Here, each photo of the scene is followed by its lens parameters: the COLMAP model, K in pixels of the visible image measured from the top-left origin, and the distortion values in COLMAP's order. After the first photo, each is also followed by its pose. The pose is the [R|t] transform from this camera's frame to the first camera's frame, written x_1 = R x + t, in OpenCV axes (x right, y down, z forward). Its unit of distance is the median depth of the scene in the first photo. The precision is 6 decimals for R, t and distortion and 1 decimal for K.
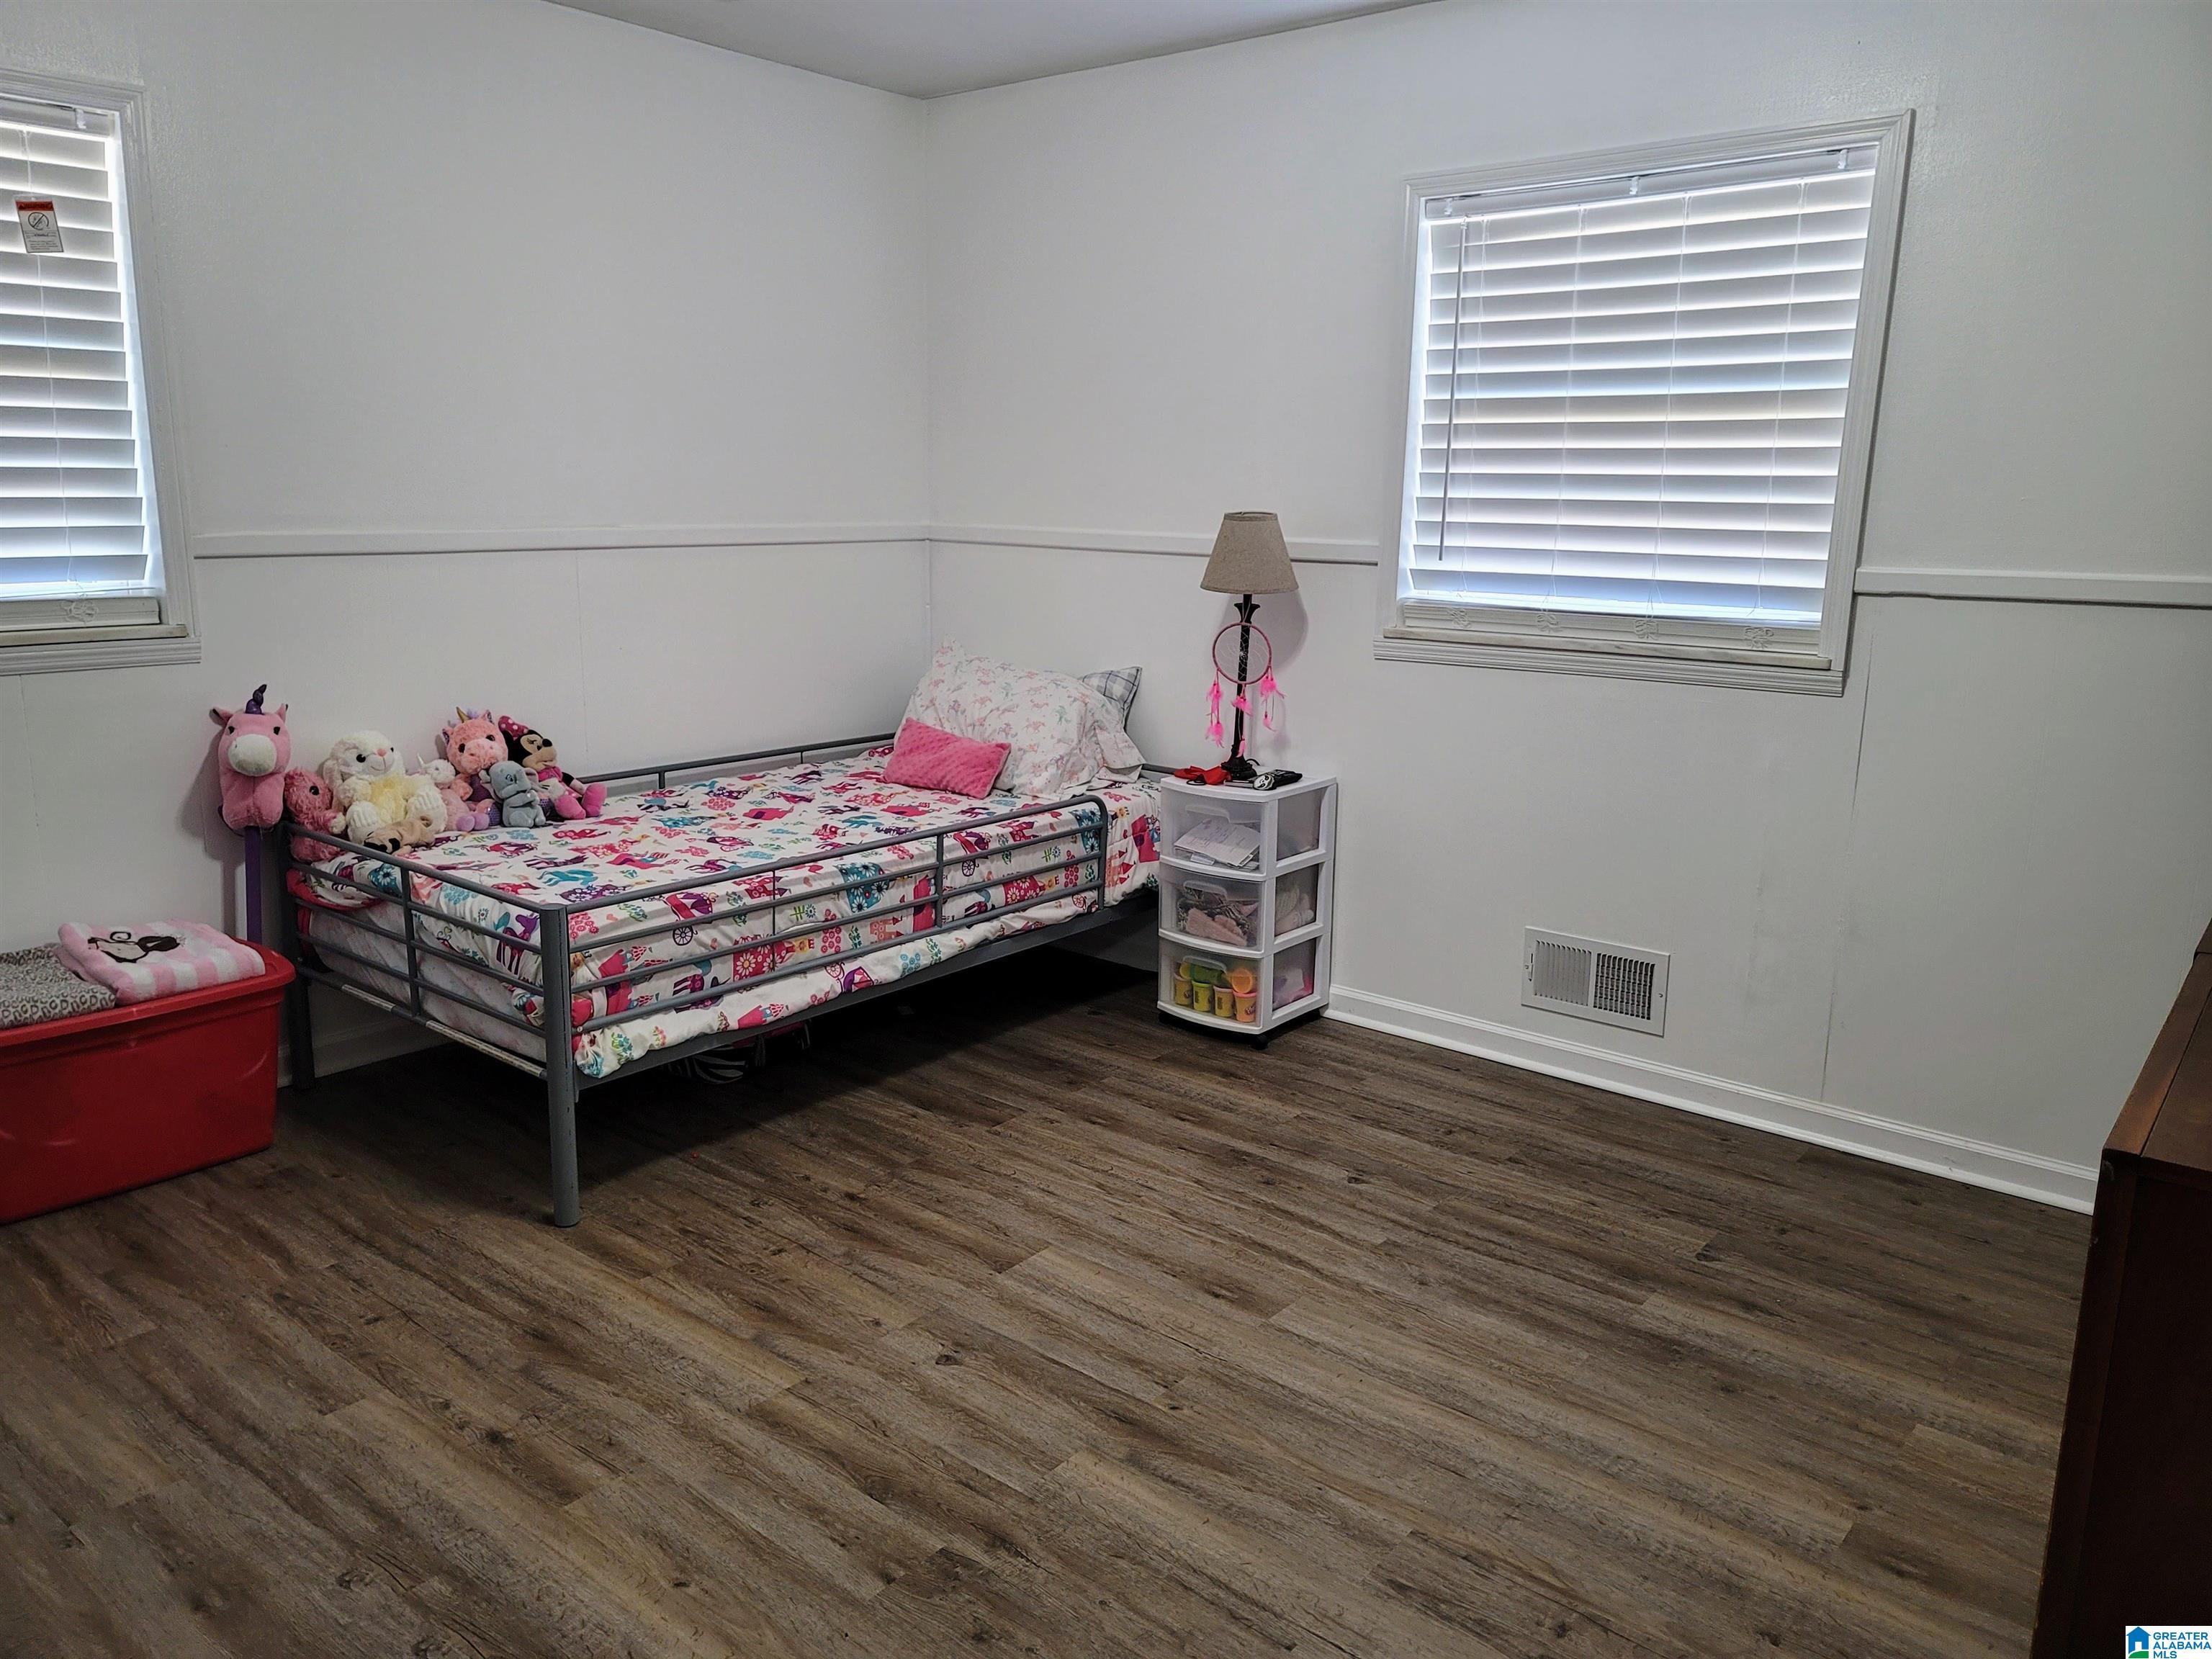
lens RADIAL K [[1637.1, 0, 1106.0], [0, 1637.1, 829.5], [0, 0, 1]] dist [0.005059, -0.005848]
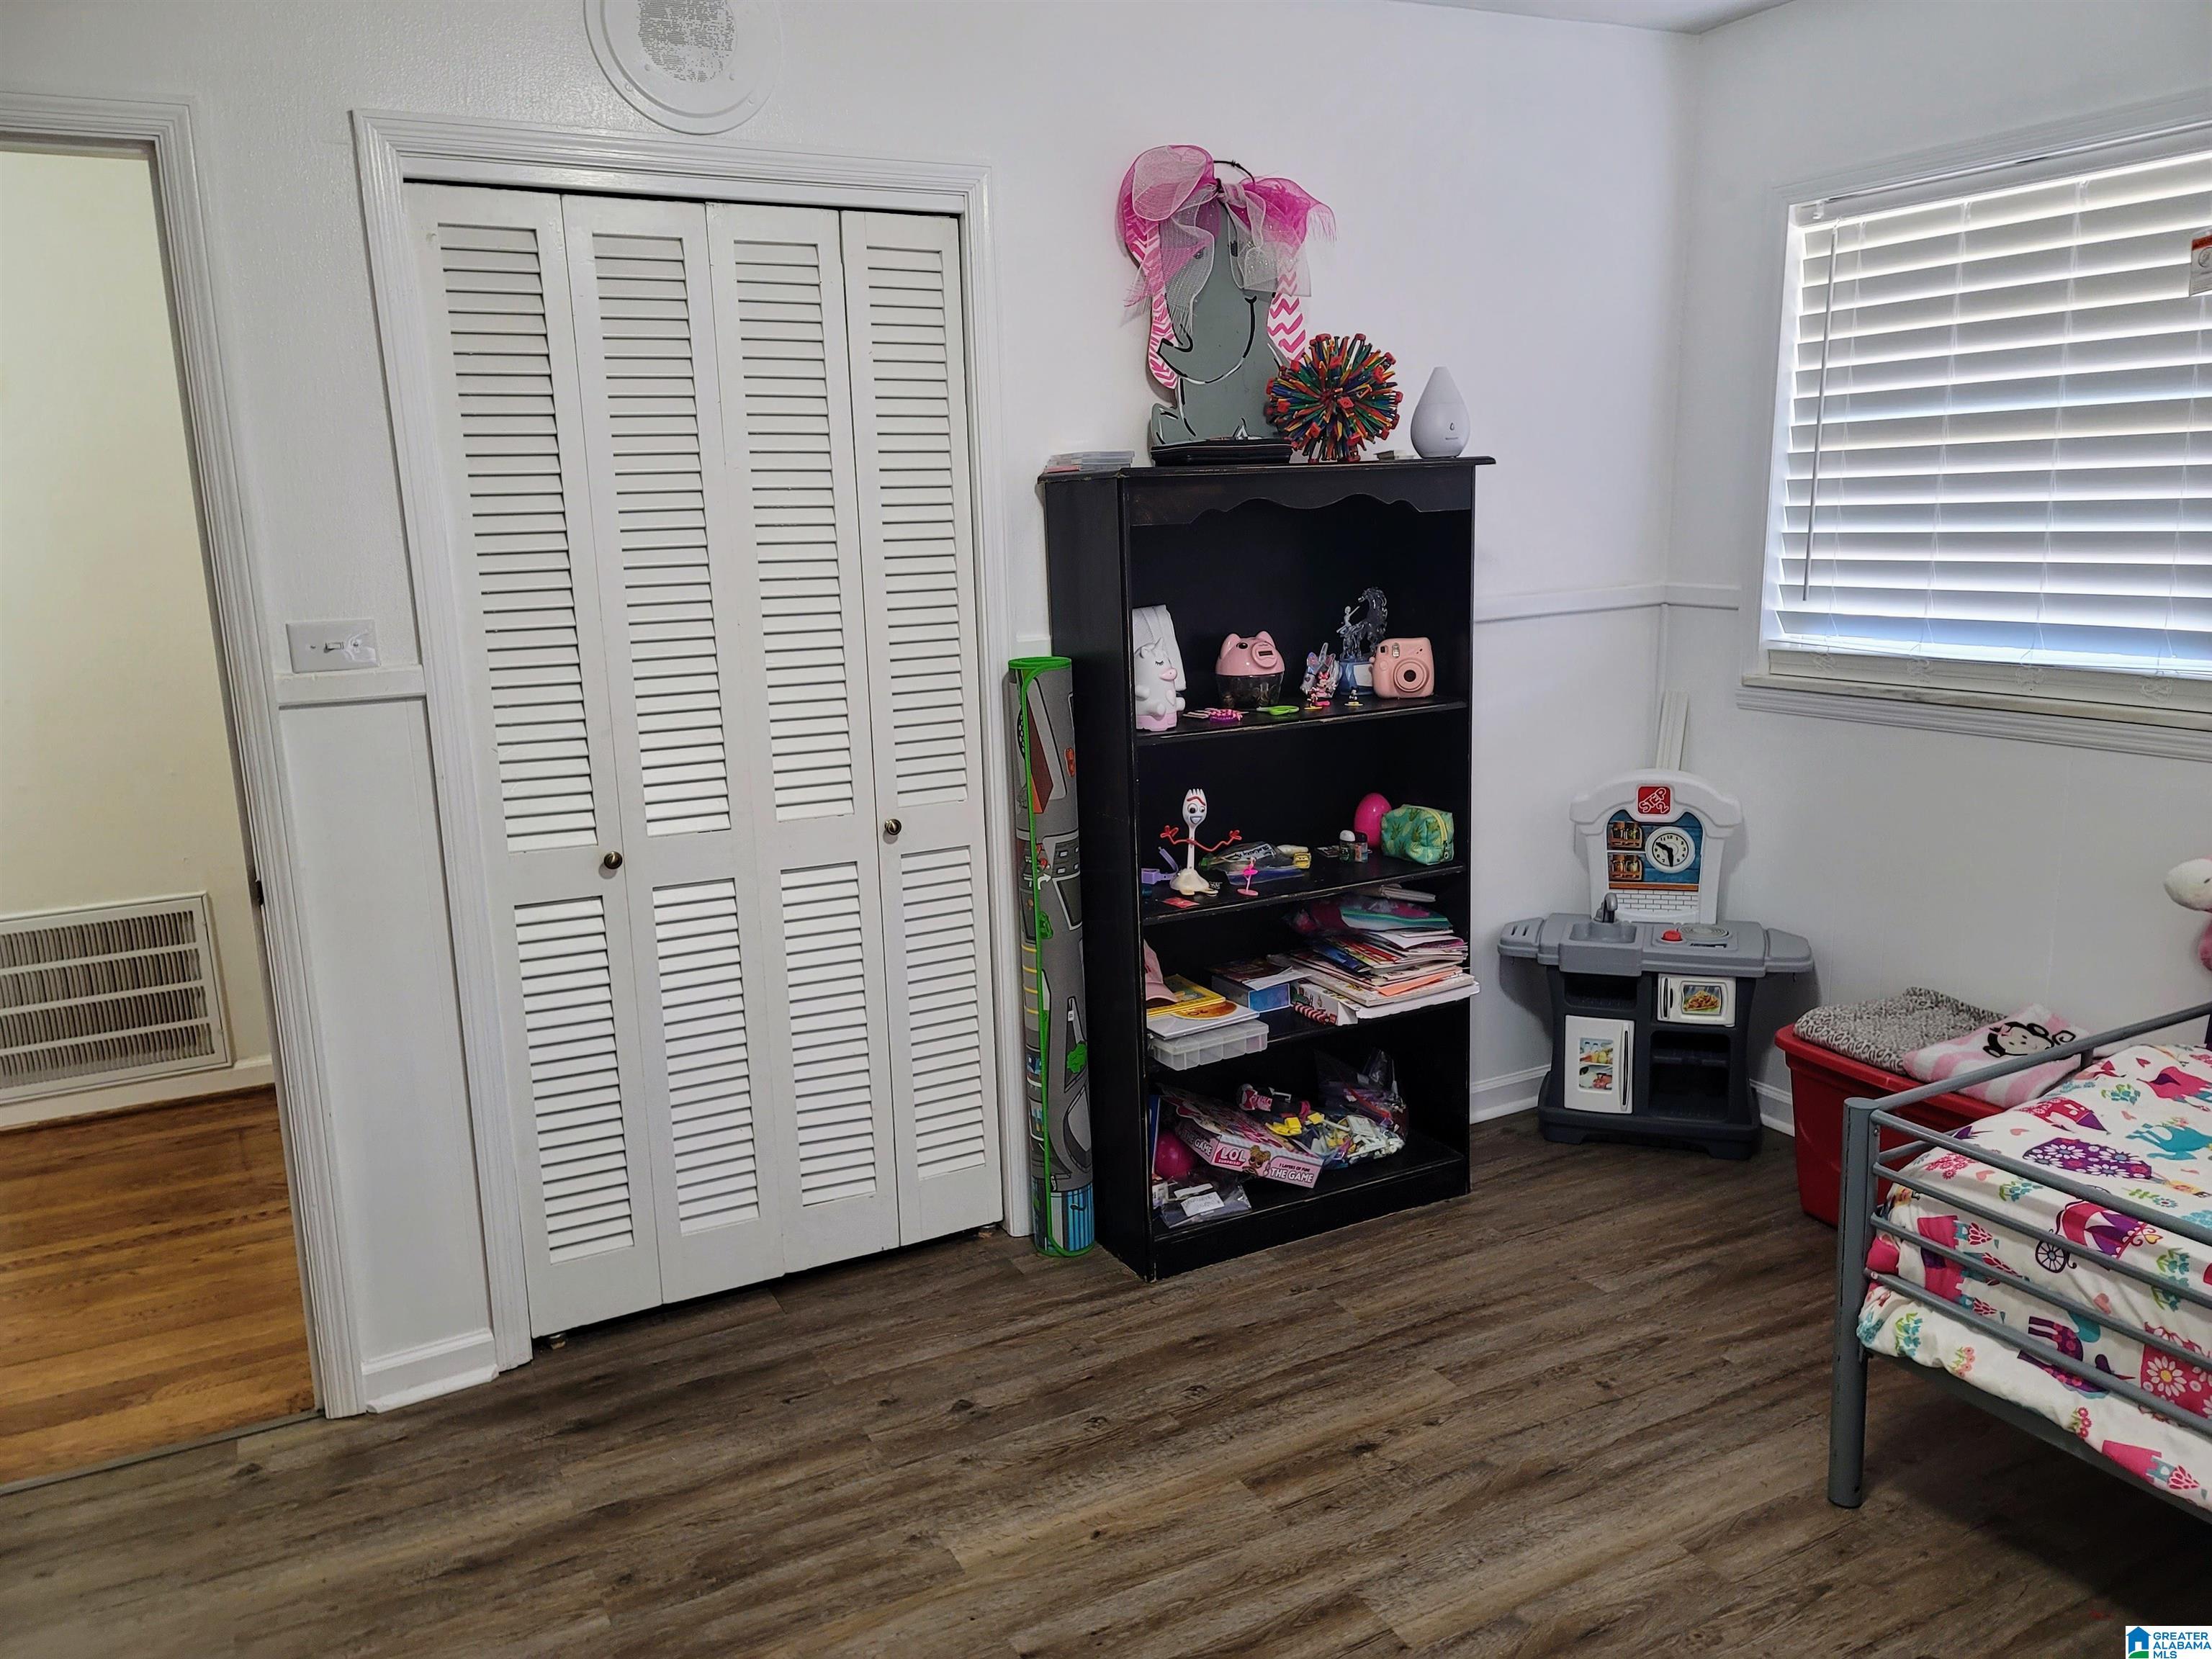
lens RADIAL K [[1637.1, 0, 1106.0], [0, 1637.1, 829.5], [0, 0, 1]] dist [0.005059, -0.005848]
pose [[-0.412993, 0.170888, -0.894558, 0.466660], [-0.163058, 0.952493, 0.257235, -0.210642], [0.896018, 0.252101, -0.365509, 0.889391]]
